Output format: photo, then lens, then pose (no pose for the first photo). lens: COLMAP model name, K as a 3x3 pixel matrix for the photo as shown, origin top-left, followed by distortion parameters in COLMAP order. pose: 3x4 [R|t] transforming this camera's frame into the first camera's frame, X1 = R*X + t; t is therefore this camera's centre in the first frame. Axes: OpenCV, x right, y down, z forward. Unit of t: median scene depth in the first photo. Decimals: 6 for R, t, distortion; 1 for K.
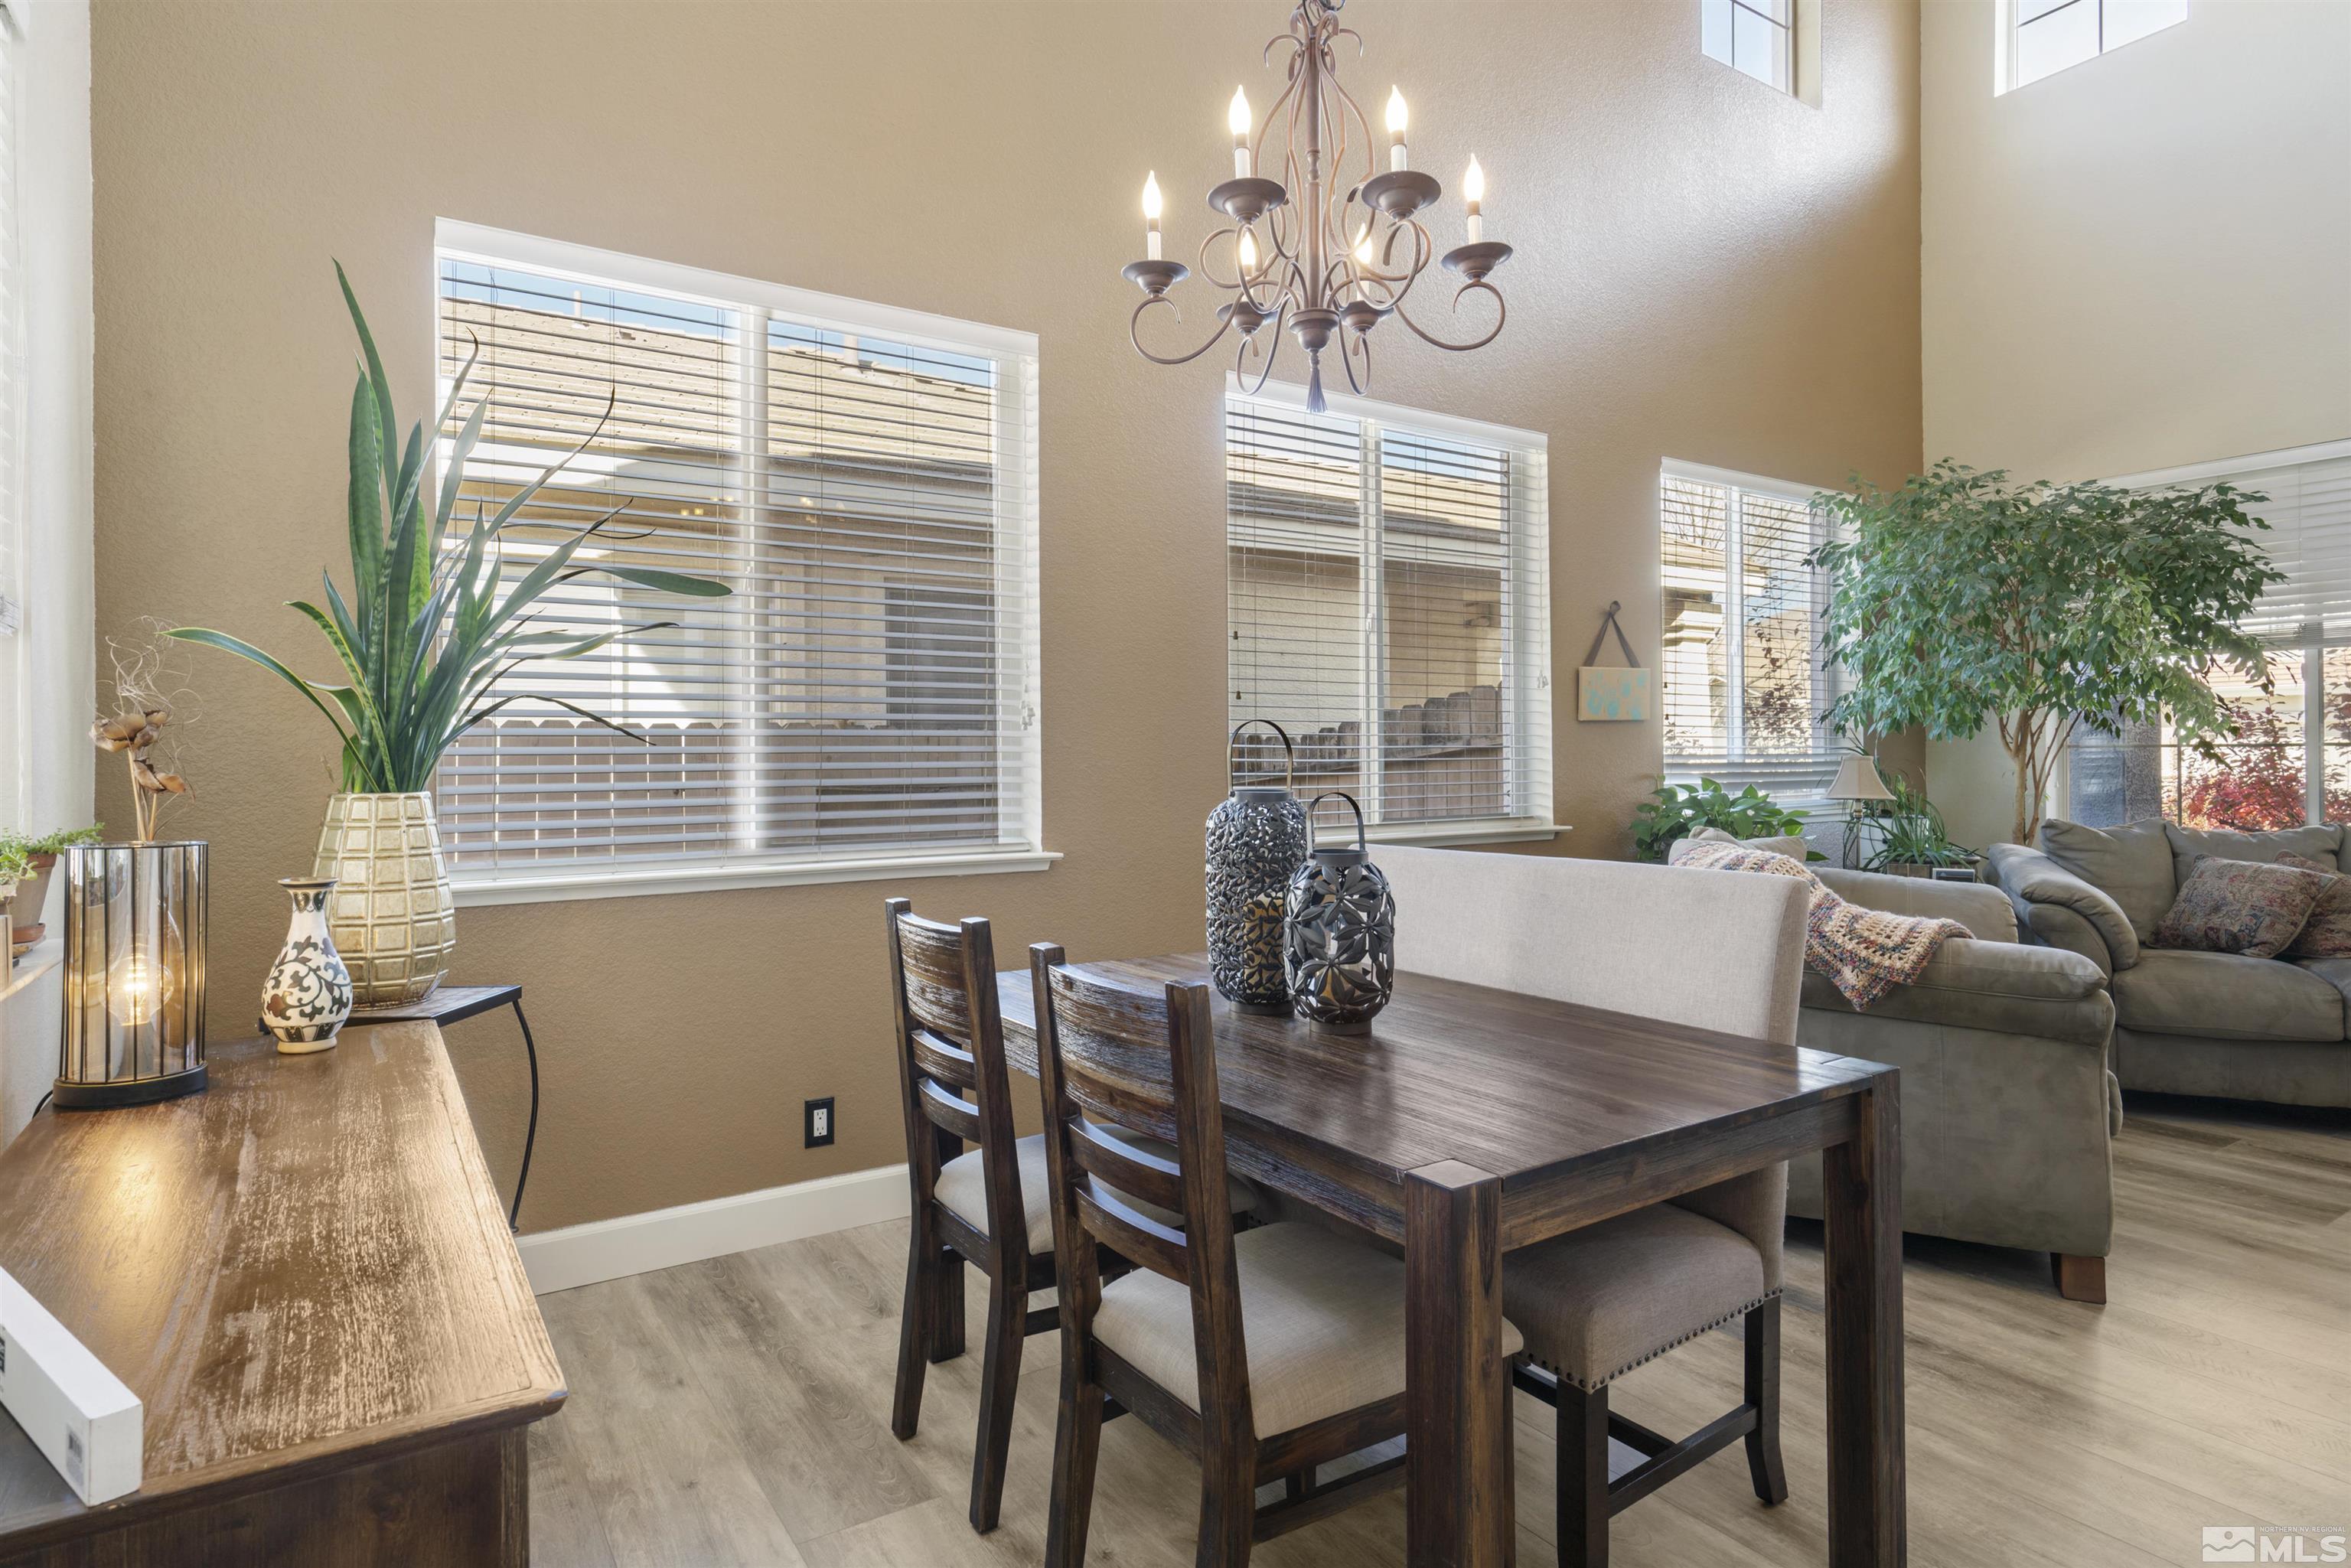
lens RADIAL K [[1290.6, 0, 1154.3], [0, 1290.6, 759.3], [0, 0, 1]] dist [-0.006541, 0.002914]
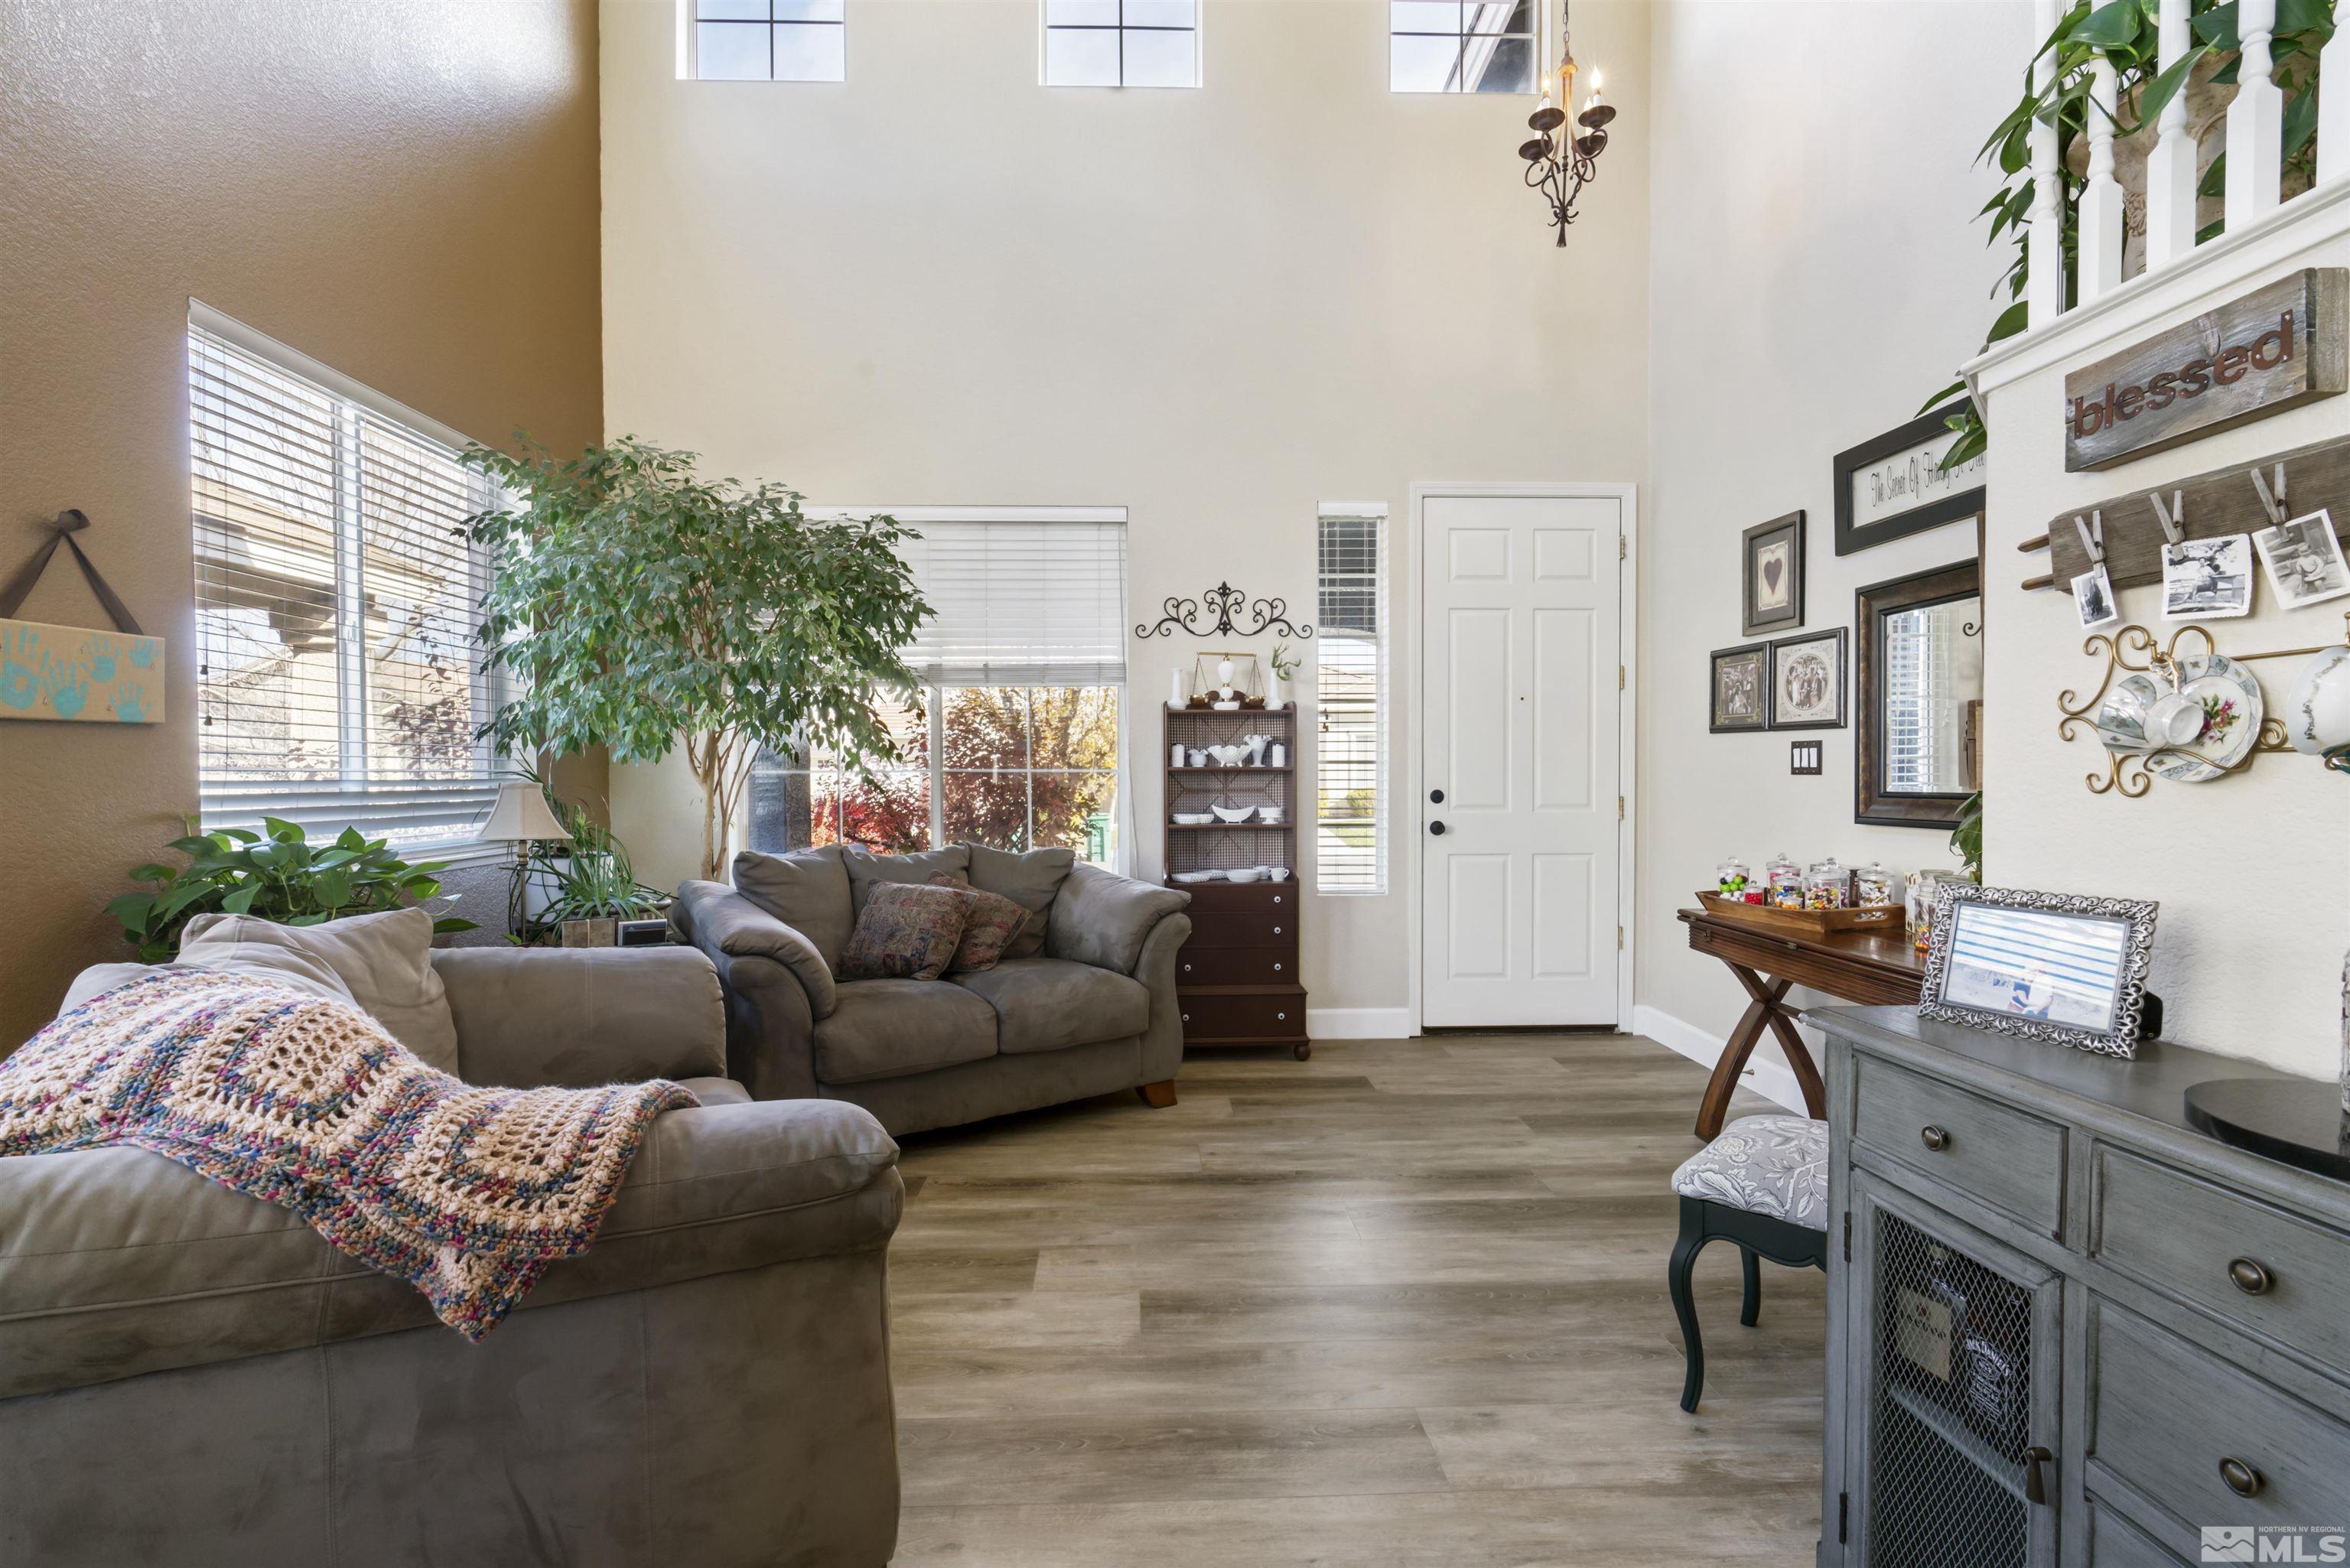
lens RADIAL K [[1058.8, 0, 1159.4], [0, 1058.8, 795.3], [0, 0, 1]] dist [-0.011651, 0.004293]
pose [[0.523476, -0.012330, 0.851951, 0.212149], [0.001836, 0.999909, 0.013343, -0.002518], [-0.852039, -0.005421, 0.523451, 0.353978]]
